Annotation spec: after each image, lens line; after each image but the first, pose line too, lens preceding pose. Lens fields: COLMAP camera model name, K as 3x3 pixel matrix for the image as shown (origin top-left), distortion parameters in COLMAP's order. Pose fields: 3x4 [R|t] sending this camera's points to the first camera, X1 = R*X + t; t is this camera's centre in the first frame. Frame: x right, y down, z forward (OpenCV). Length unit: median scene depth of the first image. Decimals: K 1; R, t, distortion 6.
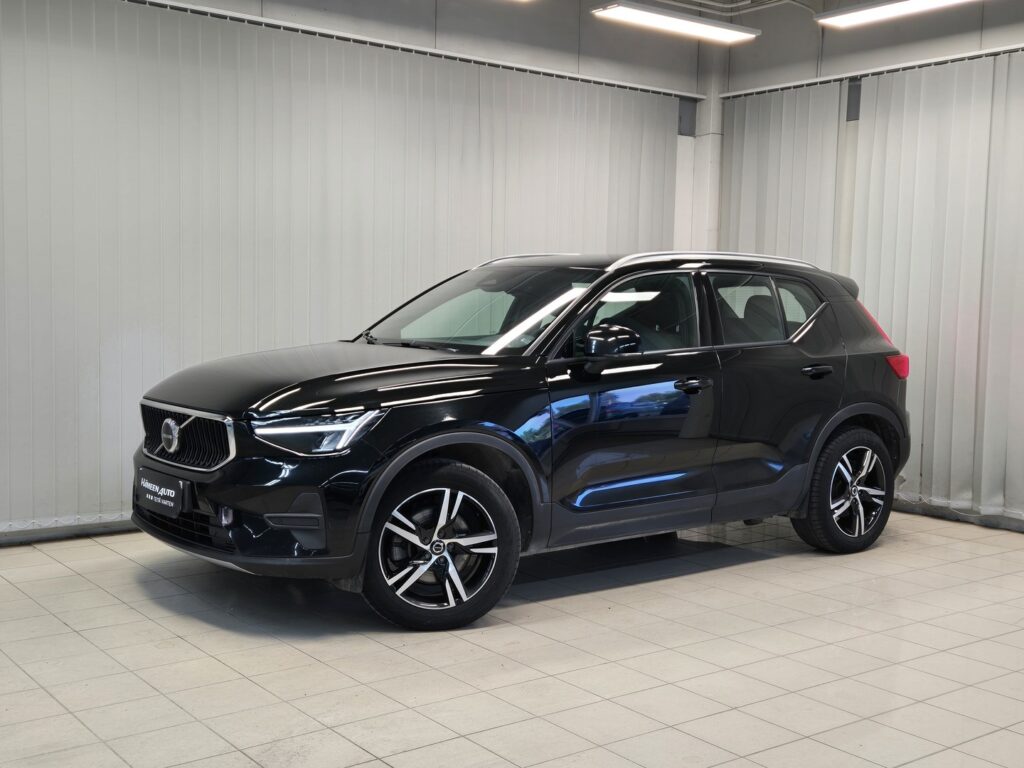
lens RADIAL K [[1181.4, 0, 512.0], [0, 1181.4, 384.0], [0, 0, 1]] dist [0.062521, -0.014669]
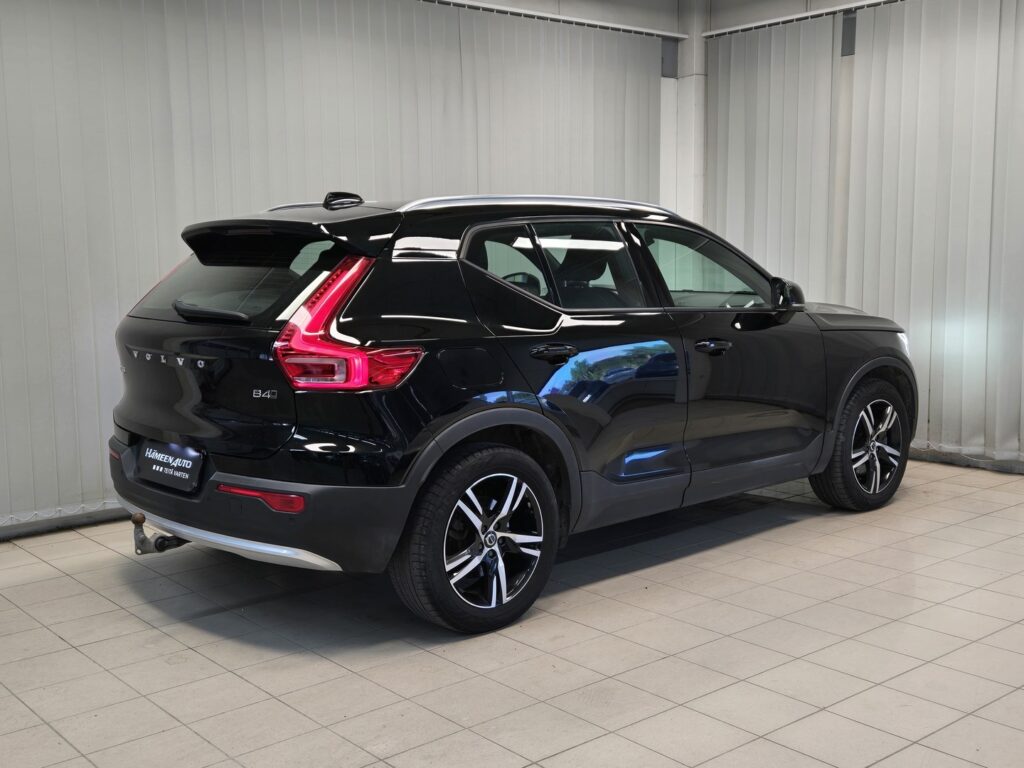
lens RADIAL K [[1159.2, 0, 512.0], [0, 1159.2, 384.0], [0, 0, 1]] dist [0.058444, 0.002036]
pose [[0.998357, -0.041219, 0.039795, -0.034037], [0.039388, 0.998177, 0.045739, -0.011181], [-0.041608, -0.044096, 0.998160, 0.059931]]
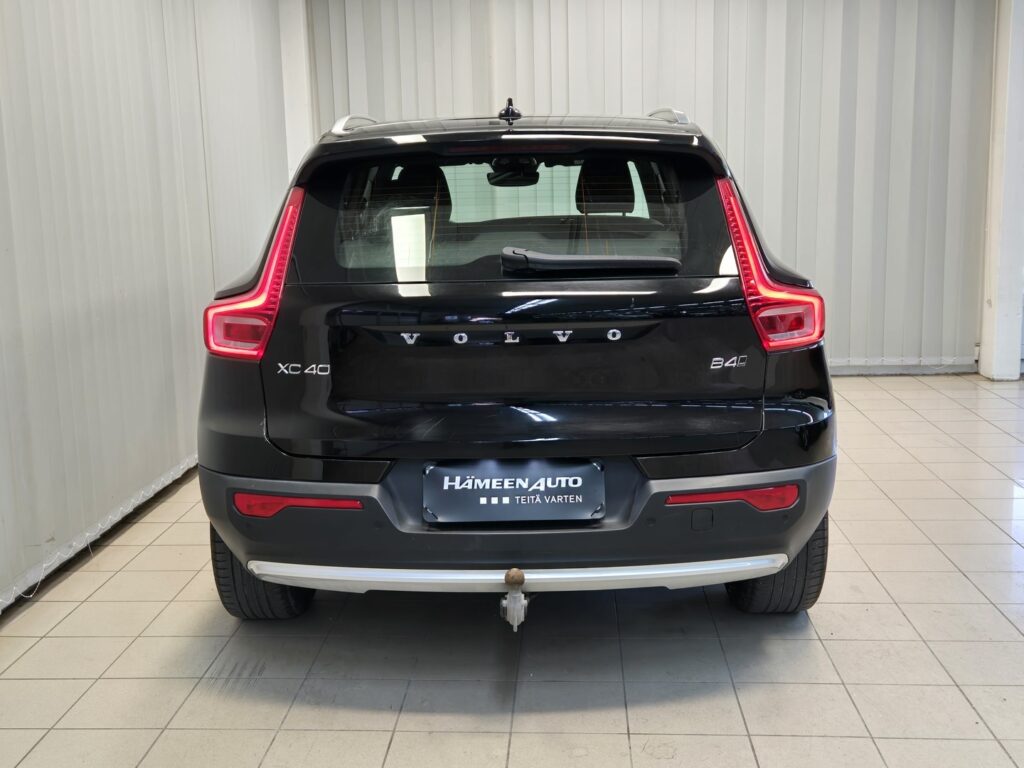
lens RADIAL K [[1159.2, 0, 512.0], [0, 1159.2, 384.0], [0, 0, 1]] dist [0.058444, 0.002036]
pose [[0.649491, -0.174587, 0.740055, -0.431827], [0.096148, 0.984328, 0.147832, -0.042304], [-0.754266, -0.024860, 0.656098, 0.361904]]
